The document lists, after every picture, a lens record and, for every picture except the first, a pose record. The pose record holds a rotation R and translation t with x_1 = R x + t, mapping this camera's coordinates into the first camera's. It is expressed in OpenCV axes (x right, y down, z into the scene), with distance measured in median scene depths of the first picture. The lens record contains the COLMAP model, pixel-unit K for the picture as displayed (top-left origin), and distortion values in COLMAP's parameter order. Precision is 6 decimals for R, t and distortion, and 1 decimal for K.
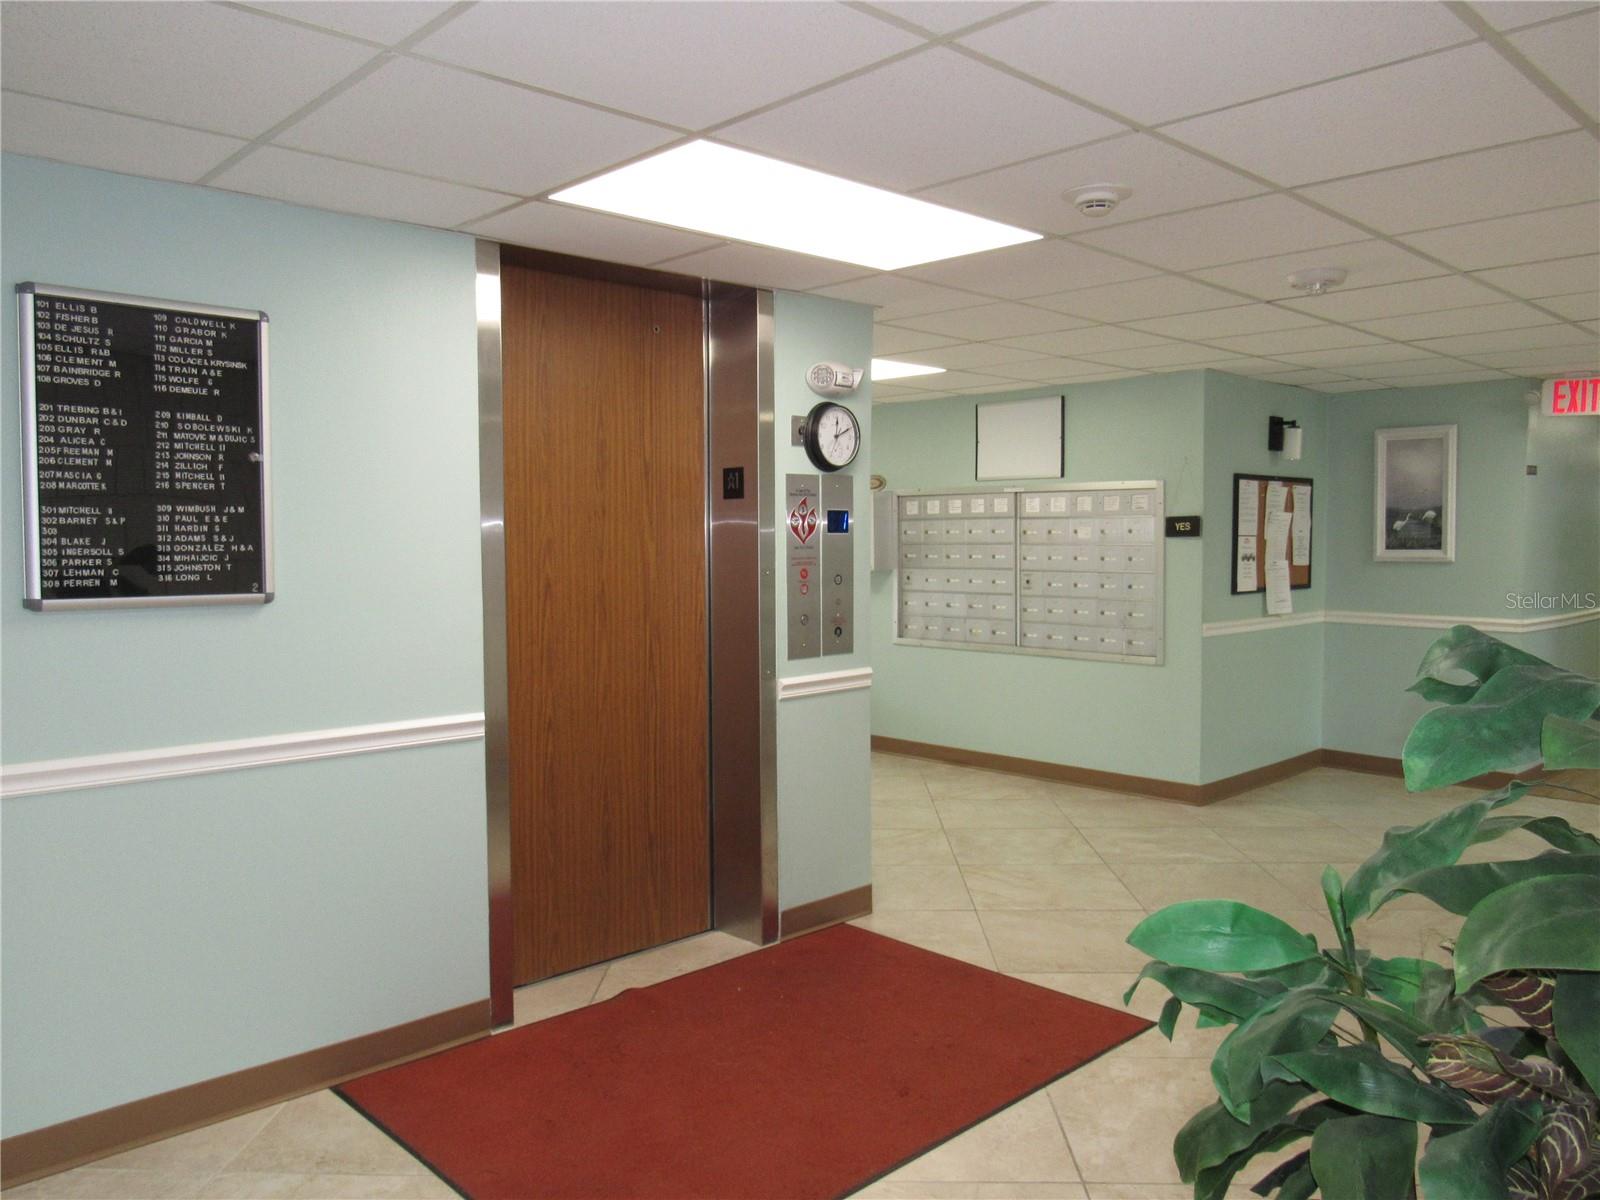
lens RADIAL K [[1178.1, 0, 800.0], [0, 1178.1, 600.0], [0, 0, 1]] dist [-0.001040, -0.000286]
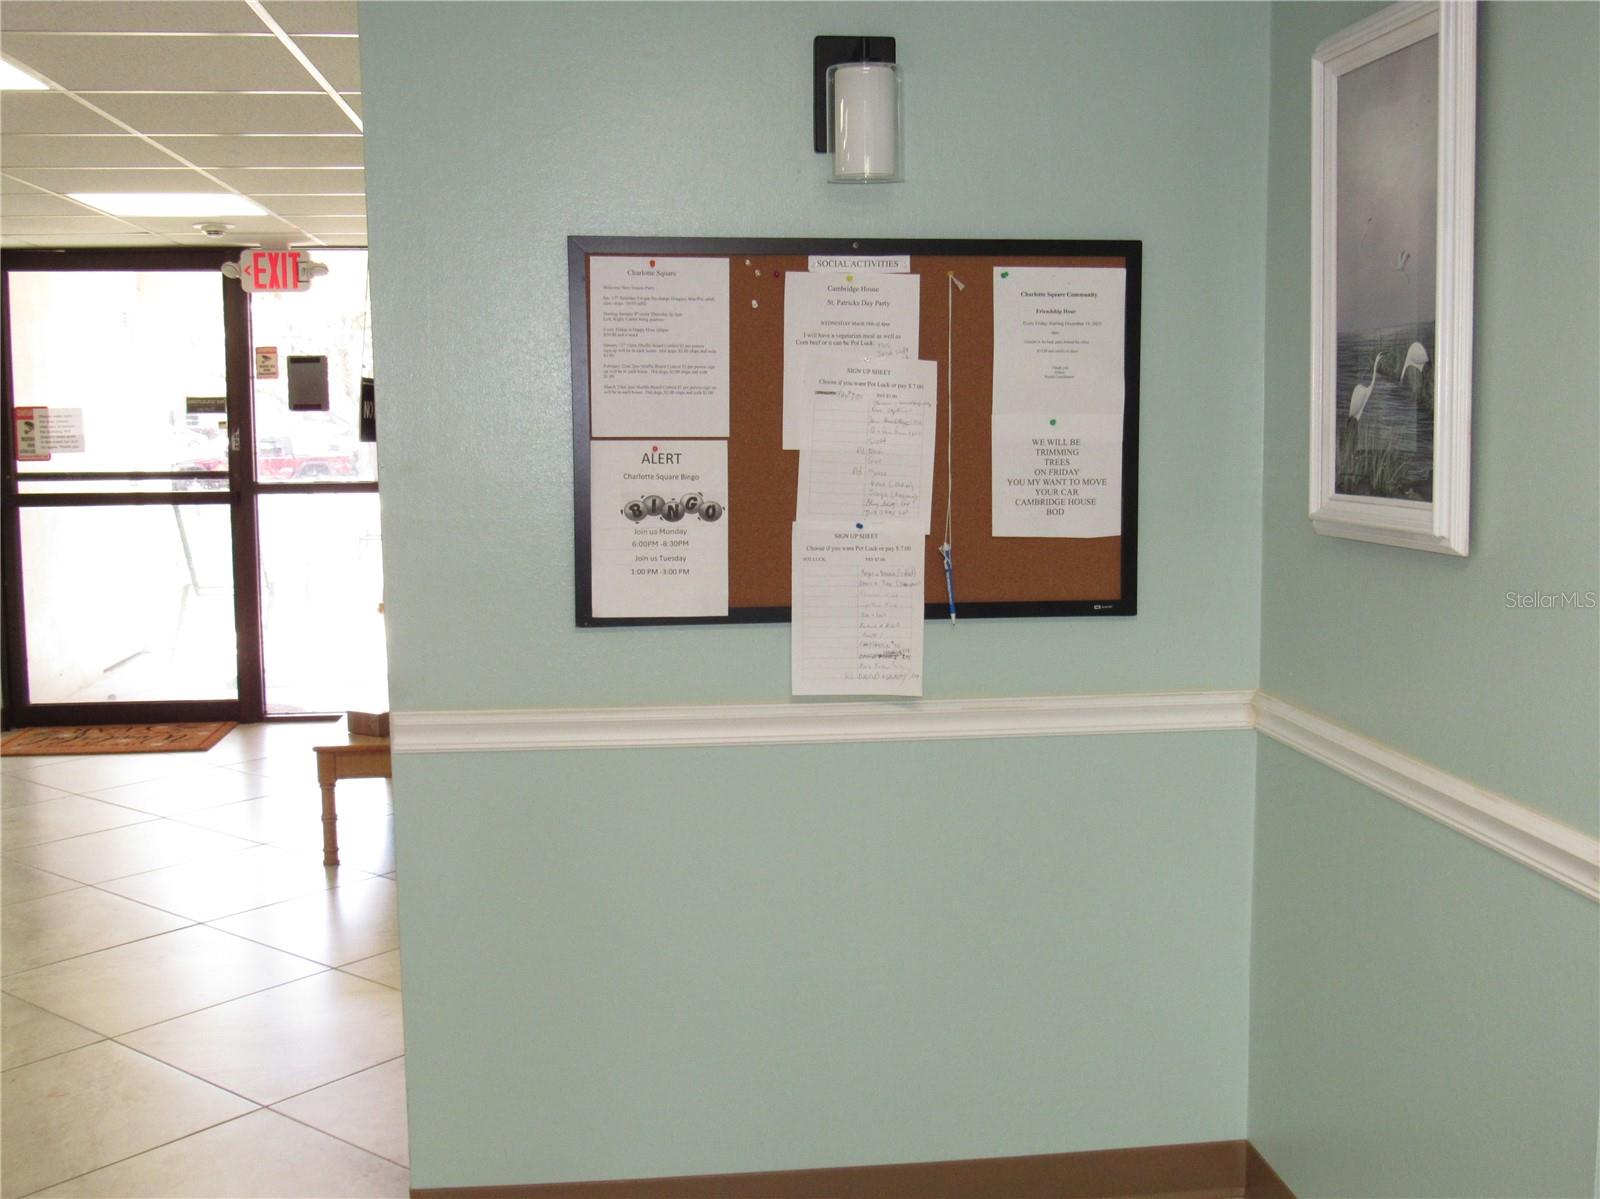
lens RADIAL K [[1652.7, 0, 800.0], [0, 1652.7, 599.5], [0, 0, 1]] dist [0.000693, 0.001762]
pose [[0.792968, 0.068961, -0.605348, 0.646665], [-0.030420, 0.996816, 0.073709, -0.043785], [0.608504, -0.040035, 0.792540, 0.647665]]
